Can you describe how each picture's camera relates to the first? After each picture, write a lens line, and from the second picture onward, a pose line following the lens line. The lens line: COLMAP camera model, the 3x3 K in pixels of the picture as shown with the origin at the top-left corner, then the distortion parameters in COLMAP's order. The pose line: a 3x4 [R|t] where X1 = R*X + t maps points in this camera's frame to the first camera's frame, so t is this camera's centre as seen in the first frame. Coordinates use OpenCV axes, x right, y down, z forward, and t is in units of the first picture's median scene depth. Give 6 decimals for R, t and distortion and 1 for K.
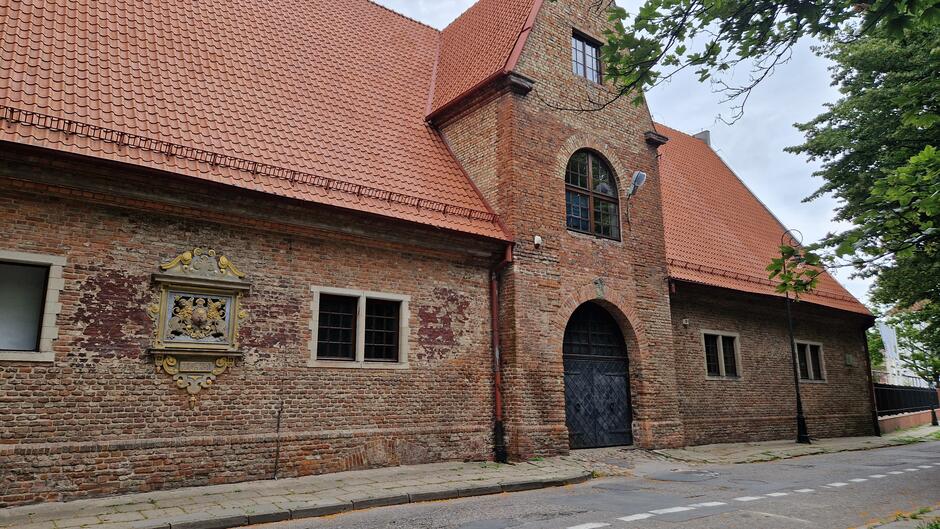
lens RADIAL K [[634.3, 0, 470.1], [0, 634.3, 264.8], [0, 0, 1]] dist [0.048526, -0.002610]
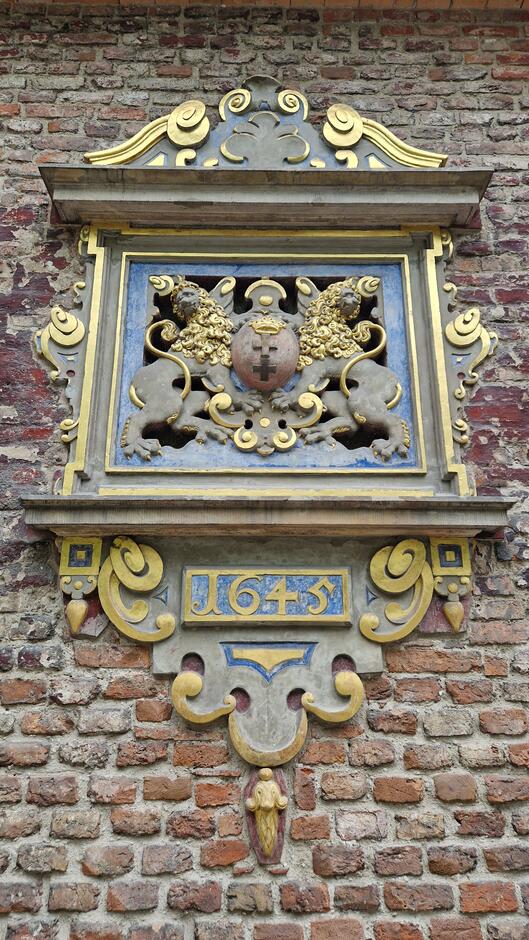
lens RADIAL K [[634.3, 0, 263.7], [0, 634.3, 470.8], [0, 0, 1]] dist [0.048526, -0.002610]
pose [[0.808206, -0.193900, -0.556064, -0.322053], [0.118651, 0.978492, -0.168749, 0.153907], [0.576824, 0.070407, 0.813829, 0.848534]]
